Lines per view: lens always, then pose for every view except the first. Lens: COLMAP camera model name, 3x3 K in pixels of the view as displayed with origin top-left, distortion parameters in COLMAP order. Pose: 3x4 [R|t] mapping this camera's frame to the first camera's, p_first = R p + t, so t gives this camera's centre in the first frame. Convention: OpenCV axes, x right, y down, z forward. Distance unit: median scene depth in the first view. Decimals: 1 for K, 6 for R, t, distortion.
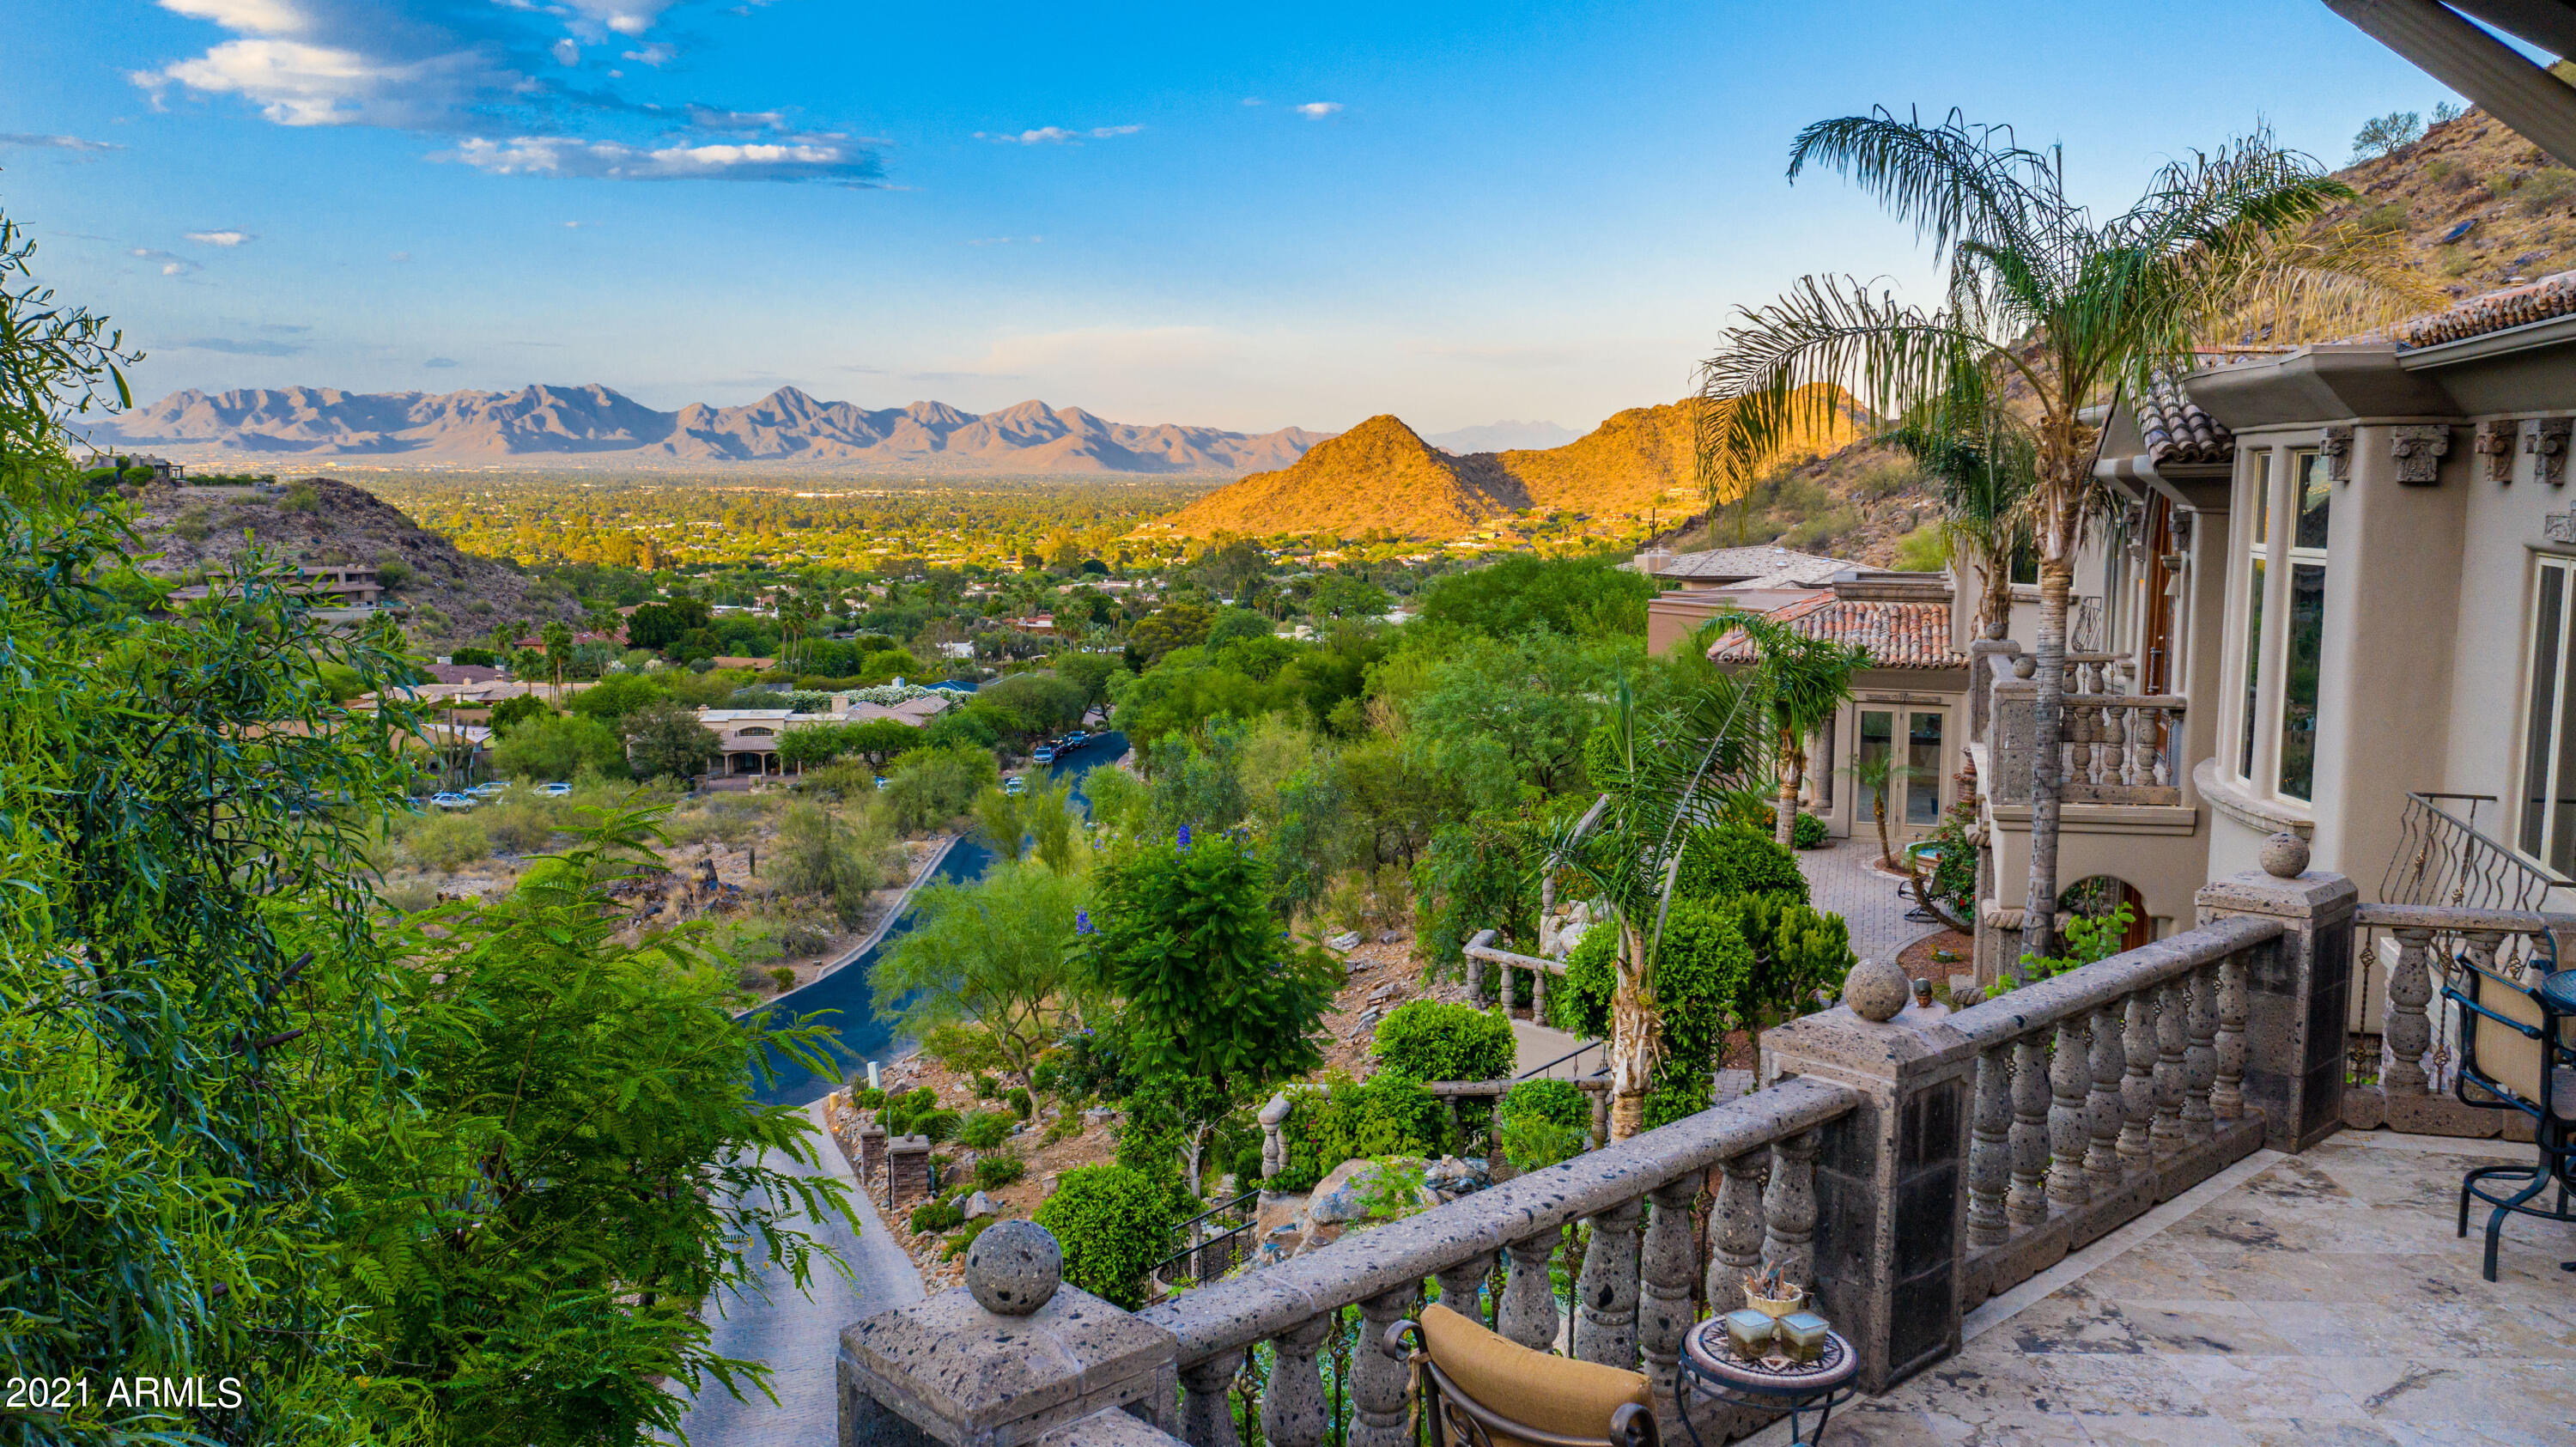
lens RADIAL K [[2048.2, 0, 1283.9], [0, 2048.2, 725.7], [0, 0, 1]] dist [-0.002153, 0.014019]
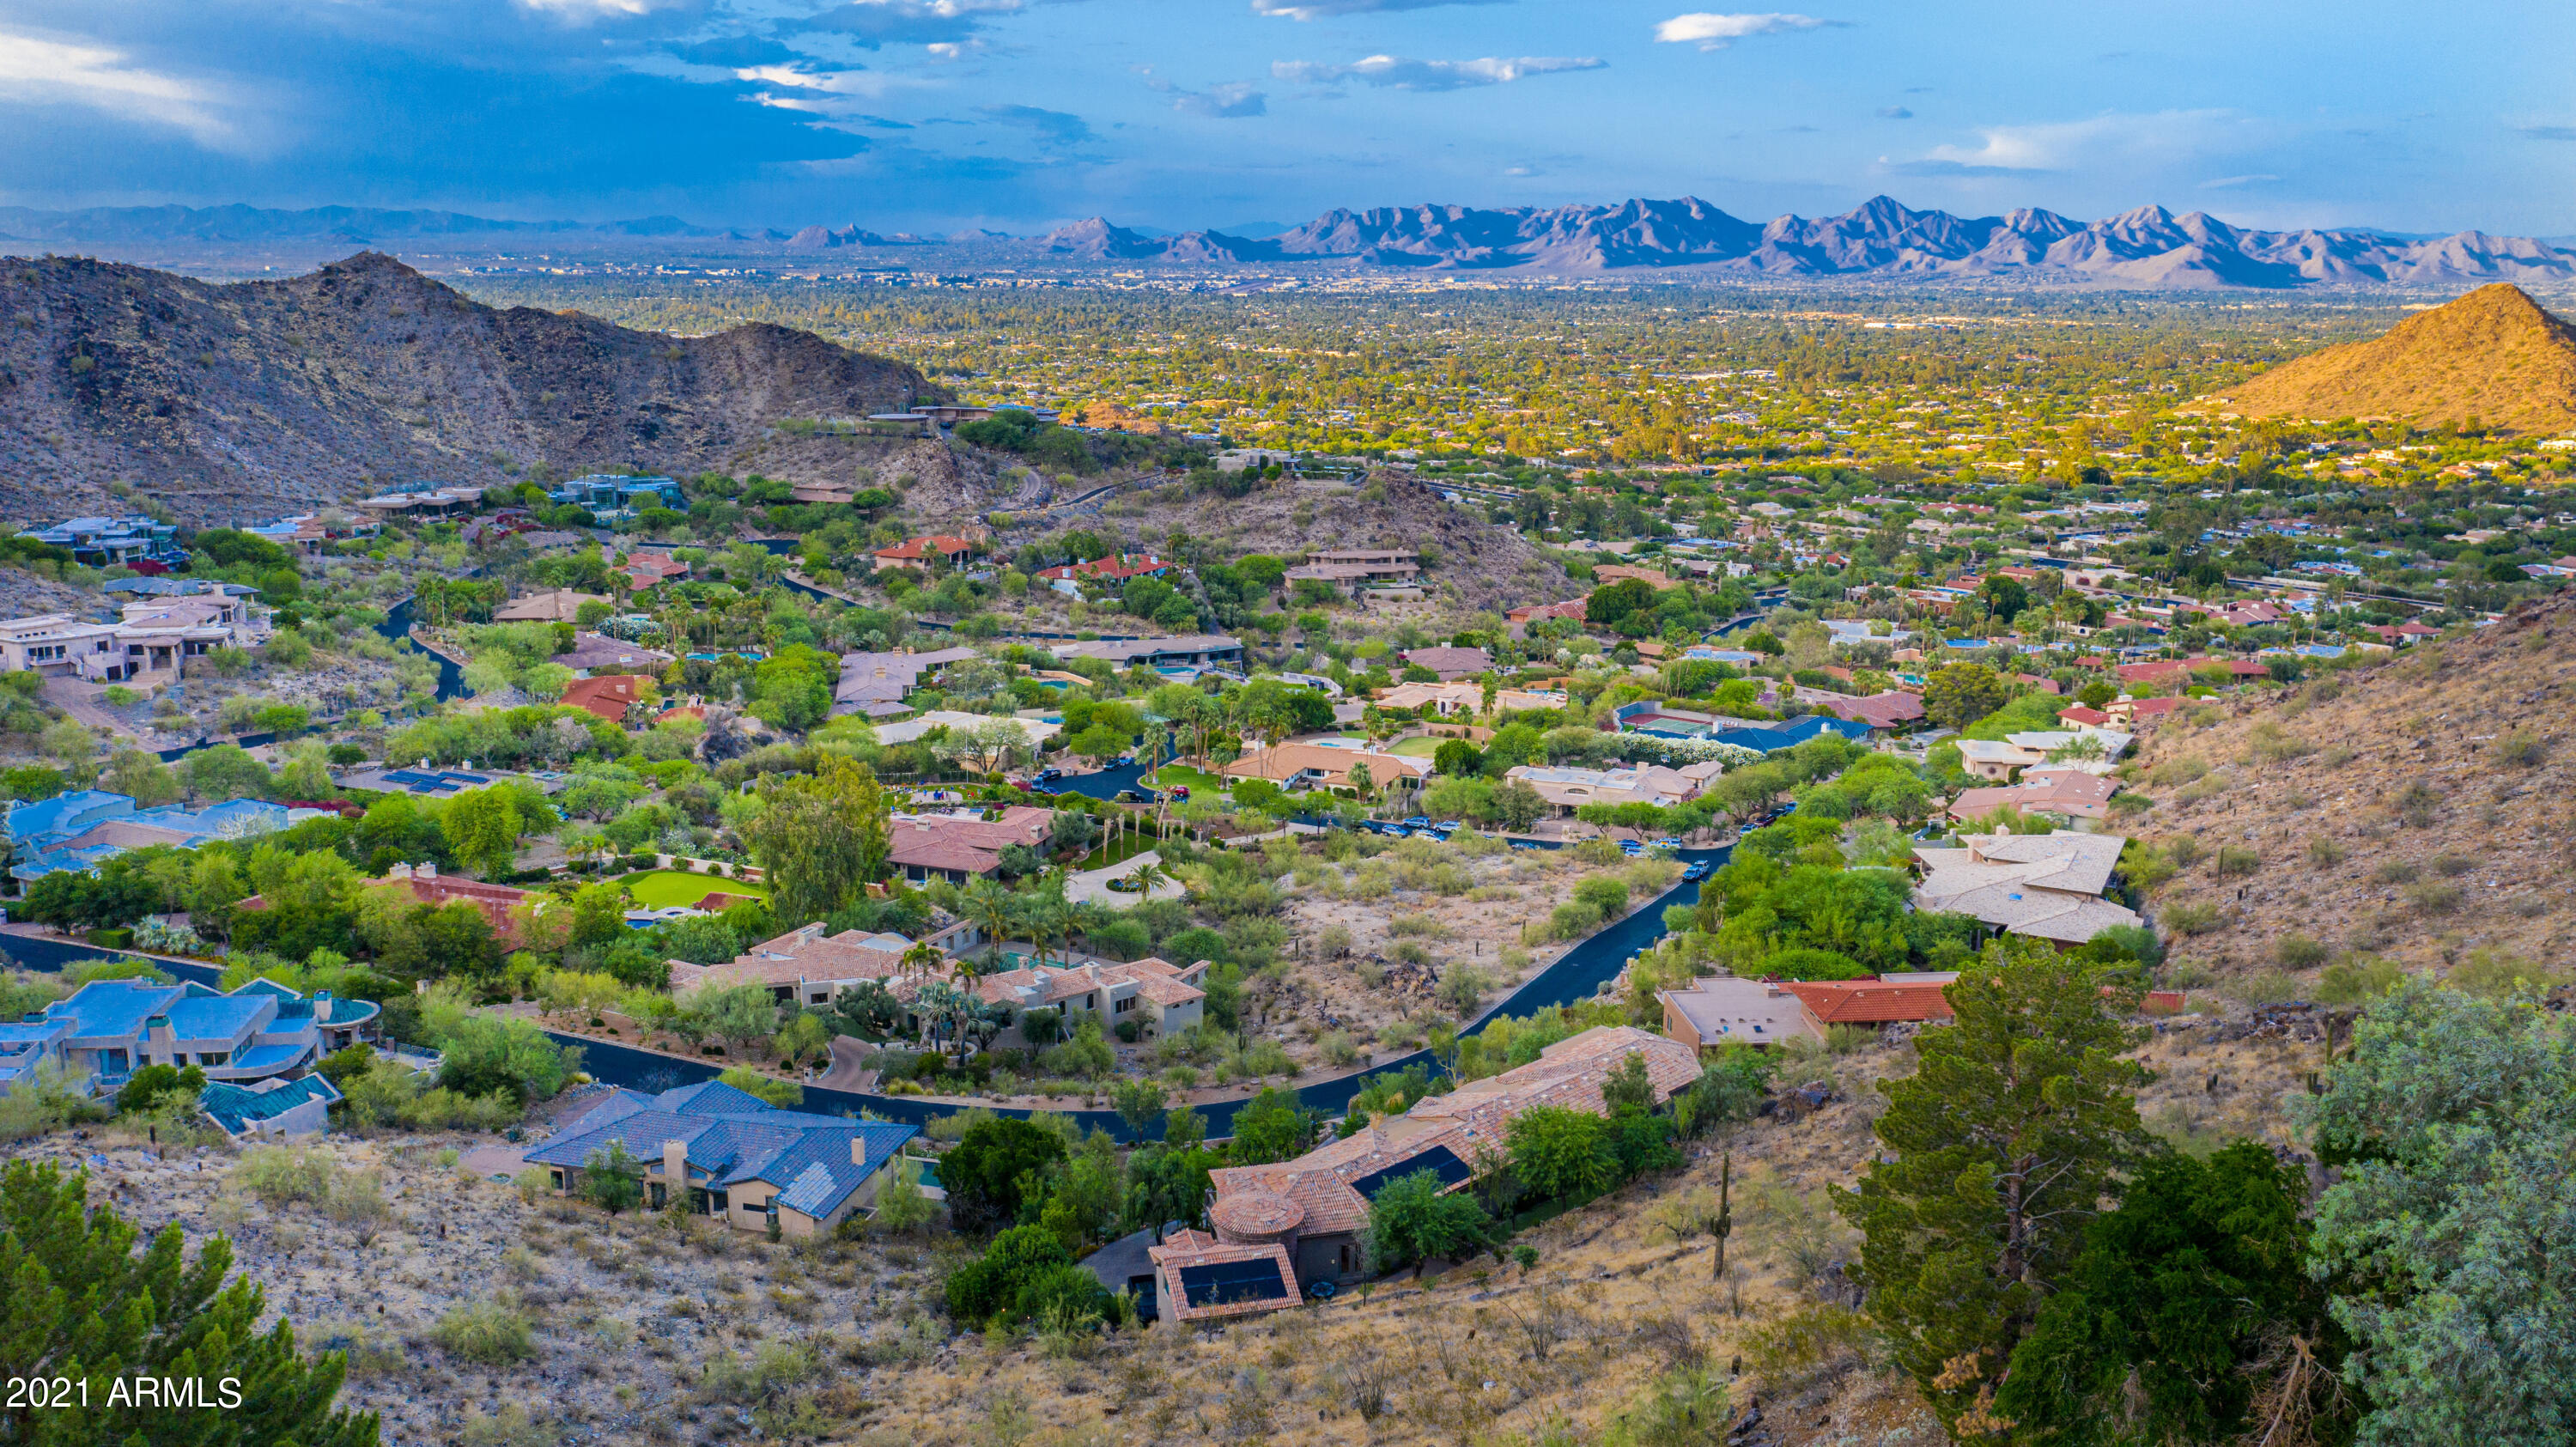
lens RADIAL K [[2048.2, 0, 1289.0], [0, 2048.2, 729.9], [0, 0, 1]] dist [-0.002153, 0.014019]
pose [[0.872831, 0.106343, -0.476296, 0.036642], [-0.061140, 0.992108, 0.109469, -0.024855], [0.484178, -0.066427, 0.872444, -0.061331]]
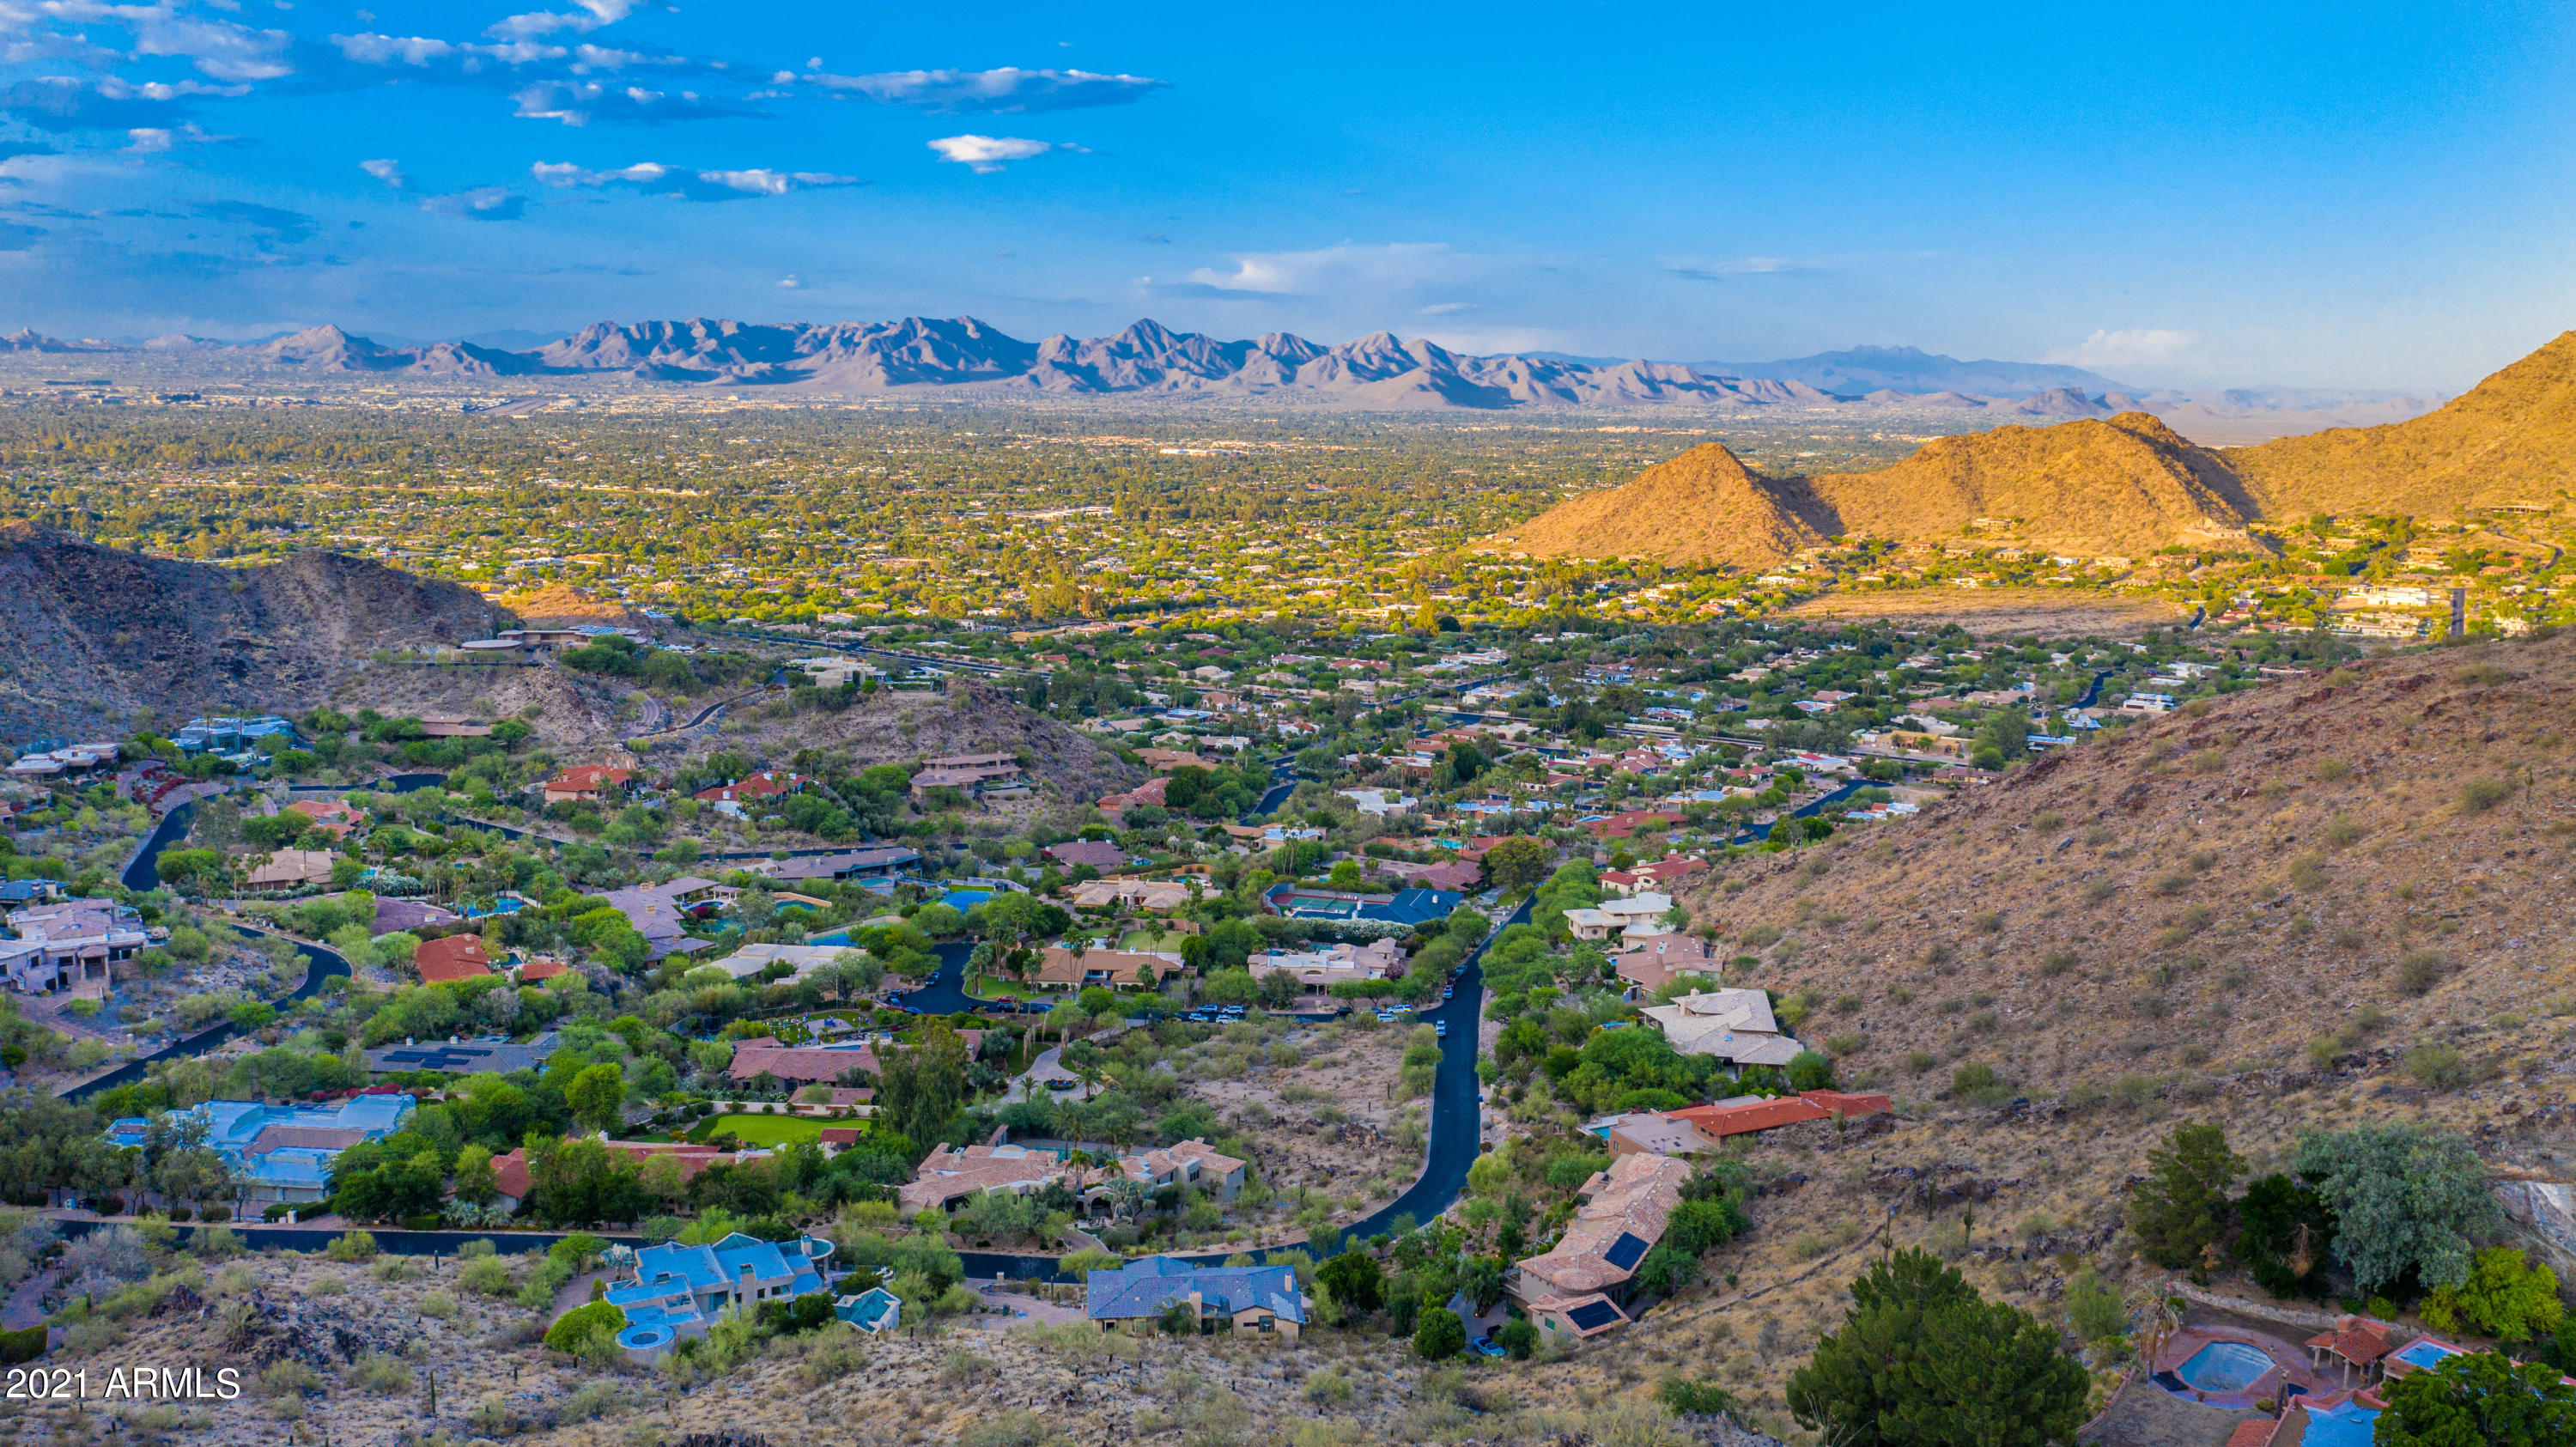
lens RADIAL K [[2048.2, 0, 1298.7], [0, 2048.2, 716.0], [0, 0, 1]] dist [-0.002153, 0.014019]
pose [[0.987356, 0.033057, -0.155036, 0.005892], [-0.027944, 0.998995, 0.035045, -0.040522], [0.156039, -0.030270, 0.987287, -0.131694]]
